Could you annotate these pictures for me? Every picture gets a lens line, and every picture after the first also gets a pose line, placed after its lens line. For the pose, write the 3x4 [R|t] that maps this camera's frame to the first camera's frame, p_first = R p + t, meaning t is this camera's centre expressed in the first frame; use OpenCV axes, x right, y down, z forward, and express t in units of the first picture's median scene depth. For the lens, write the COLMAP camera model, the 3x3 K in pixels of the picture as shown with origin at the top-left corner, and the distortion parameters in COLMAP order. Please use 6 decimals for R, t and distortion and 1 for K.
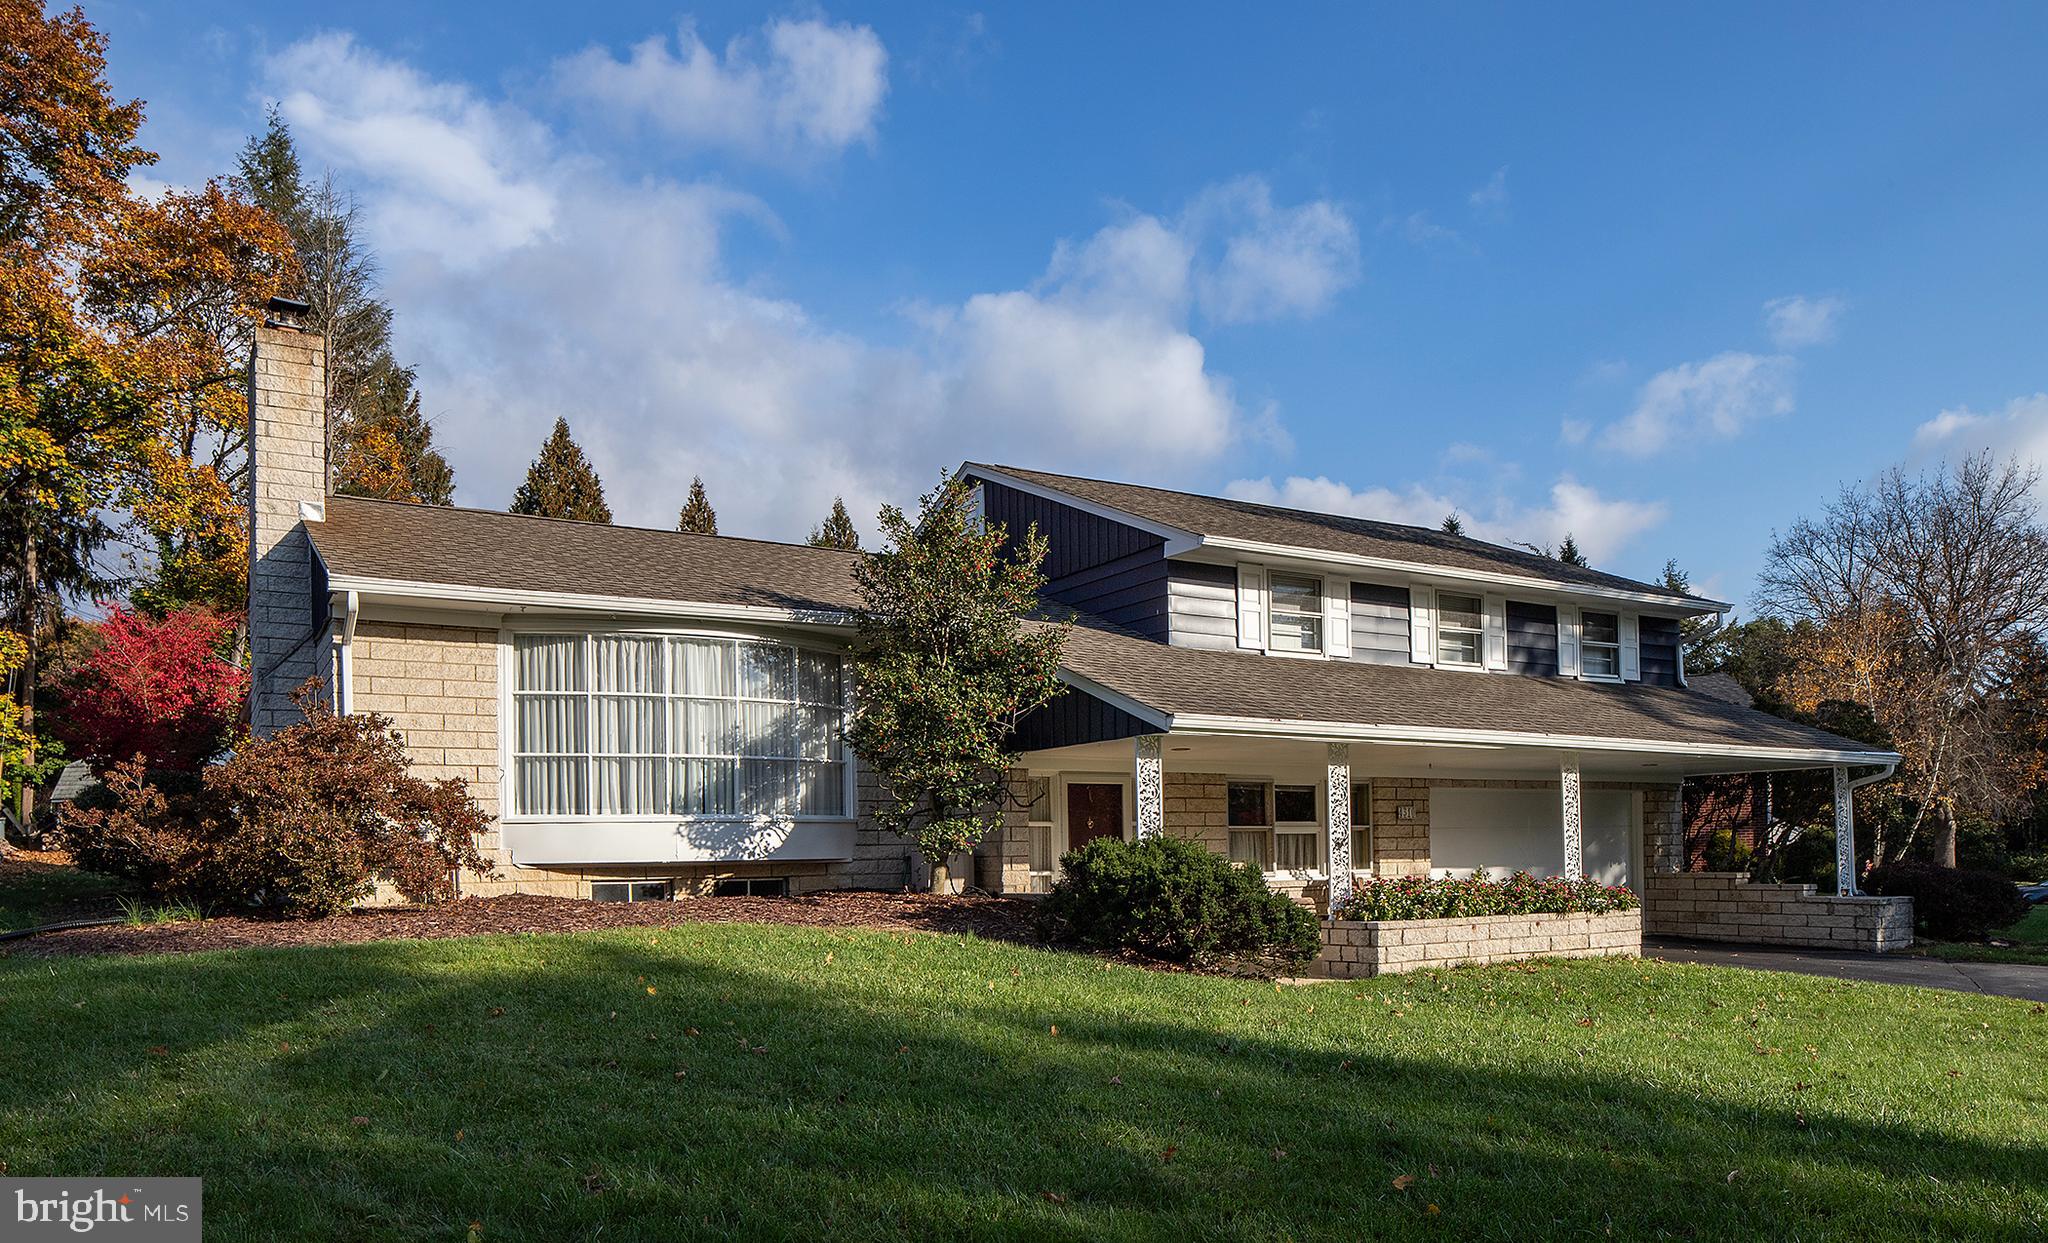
lens RADIAL K [[1428.0, 0, 1033.5], [0, 1428.0, 642.9], [0, 0, 1]] dist [-0.018941, 0.017339]
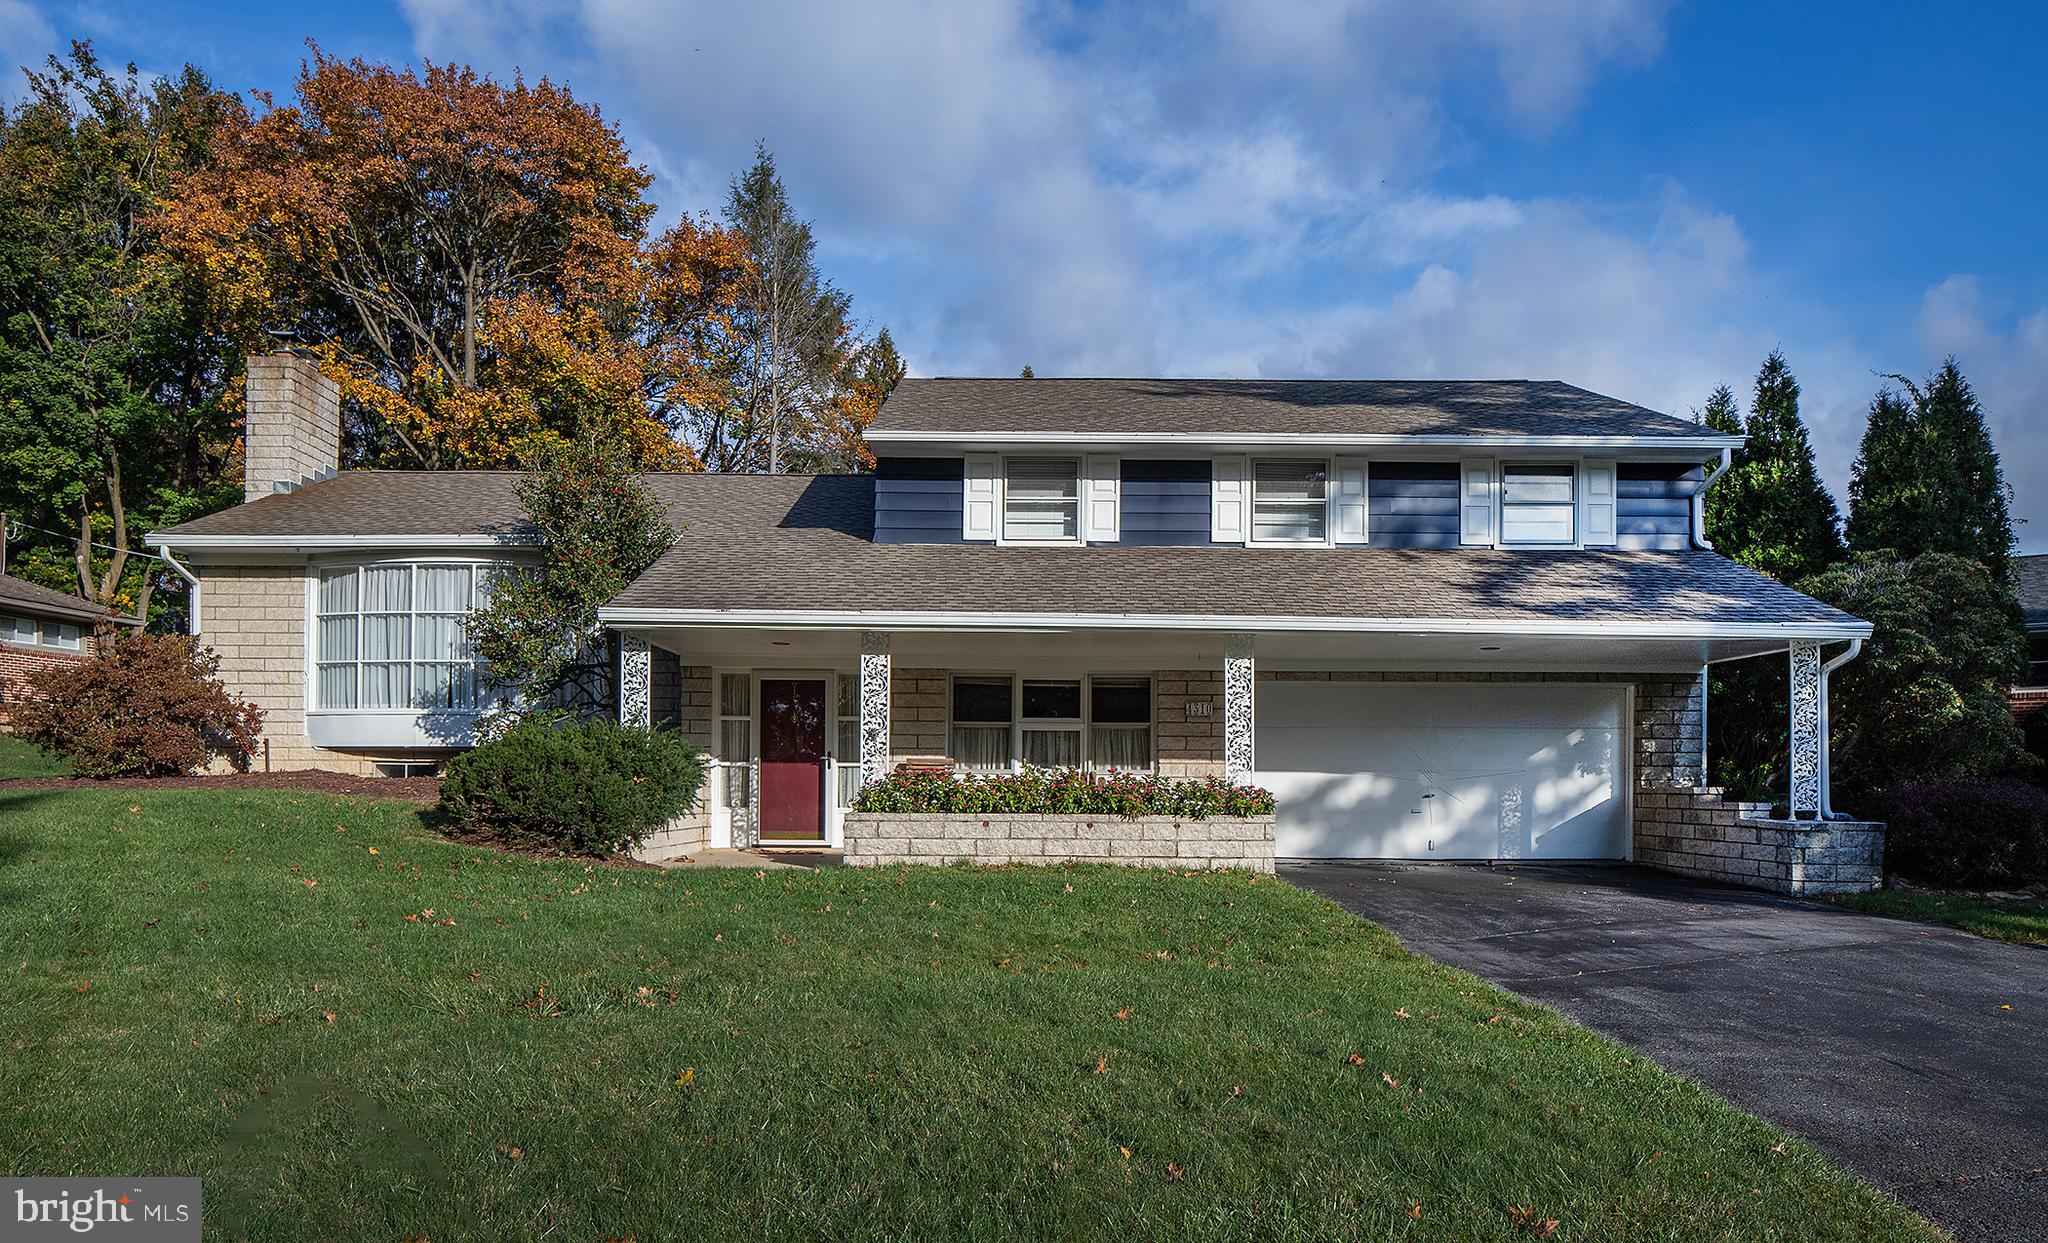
lens RADIAL K [[1428.0, 0, 1023.0], [0, 1428.0, 603.4], [0, 0, 1]] dist [-0.018941, 0.017339]
pose [[0.851326, -0.045612, -0.522651, 0.791843], [0.057947, 0.998293, 0.007266, 0.048435], [0.521428, -0.036472, 0.852516, 0.215124]]
